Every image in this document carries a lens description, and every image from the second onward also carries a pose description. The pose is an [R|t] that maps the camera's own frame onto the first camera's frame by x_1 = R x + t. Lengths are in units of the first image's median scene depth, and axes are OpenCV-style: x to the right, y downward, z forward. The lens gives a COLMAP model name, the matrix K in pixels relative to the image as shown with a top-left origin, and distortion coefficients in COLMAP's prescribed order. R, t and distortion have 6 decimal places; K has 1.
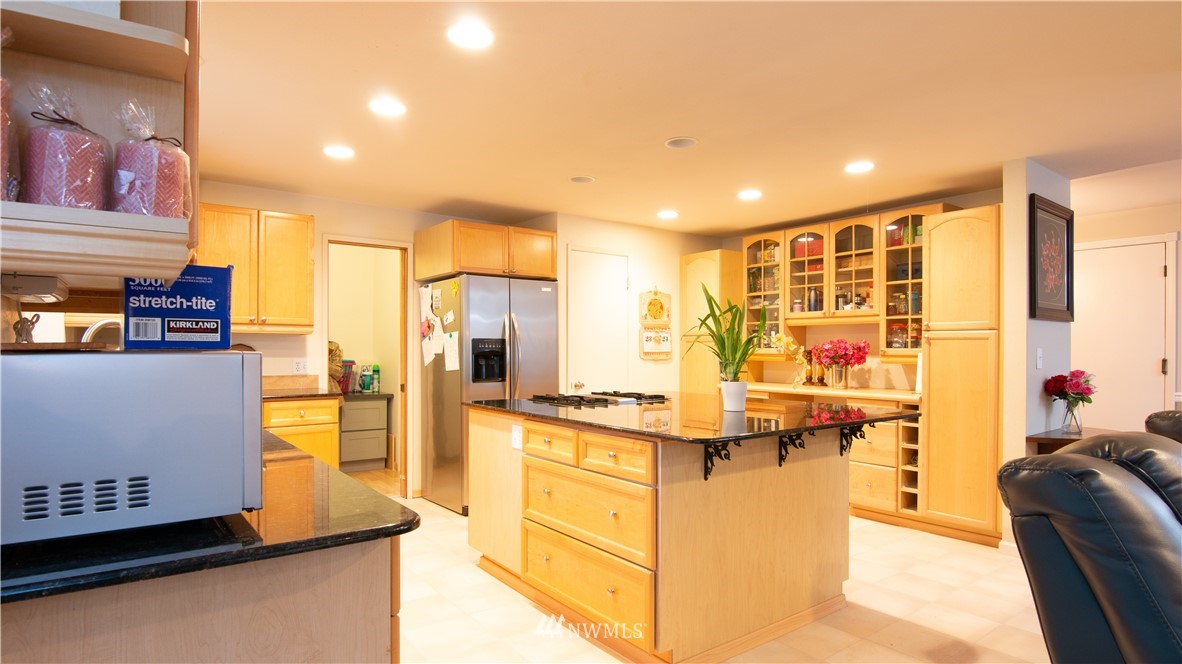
lens RADIAL K [[624.6, 0, 593.5], [0, 624.6, 353.2], [0, 0, 1]] dist [-0.002895, -0.018162]
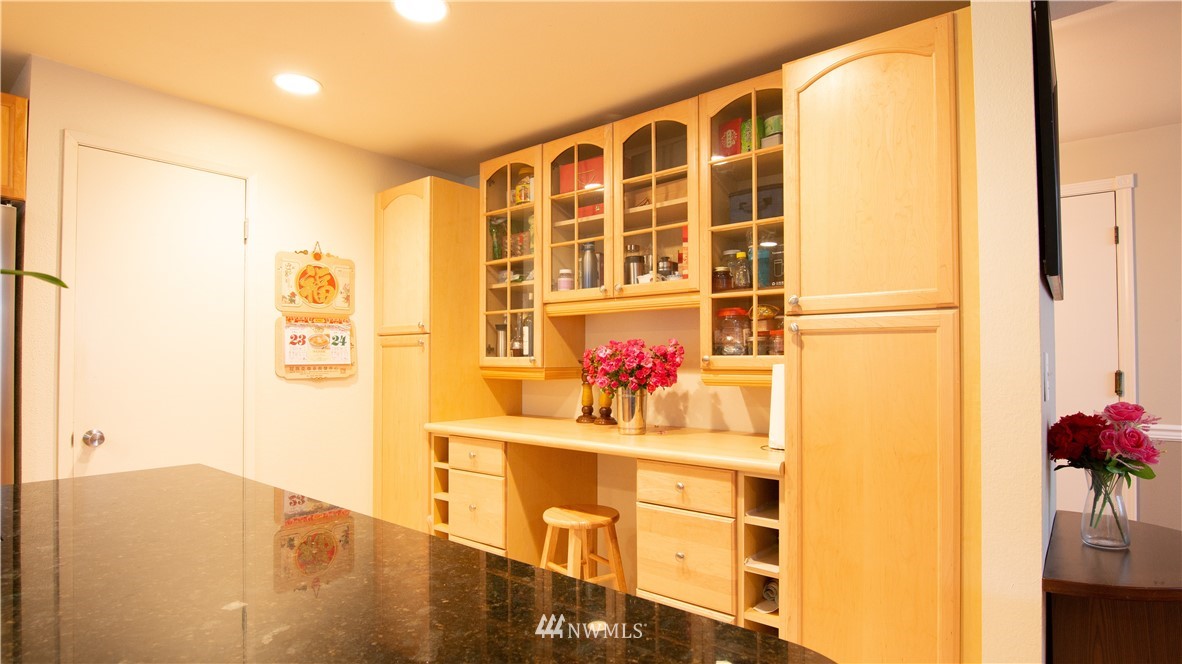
lens RADIAL K [[624.6, 0, 593.5], [0, 624.6, 353.2], [0, 0, 1]] dist [-0.002895, -0.018162]
pose [[0.970284, -0.001104, 0.241966, 0.239830], [0.005465, 0.999835, -0.017352, -0.001421], [-0.241907, 0.018159, 0.970130, 0.503478]]
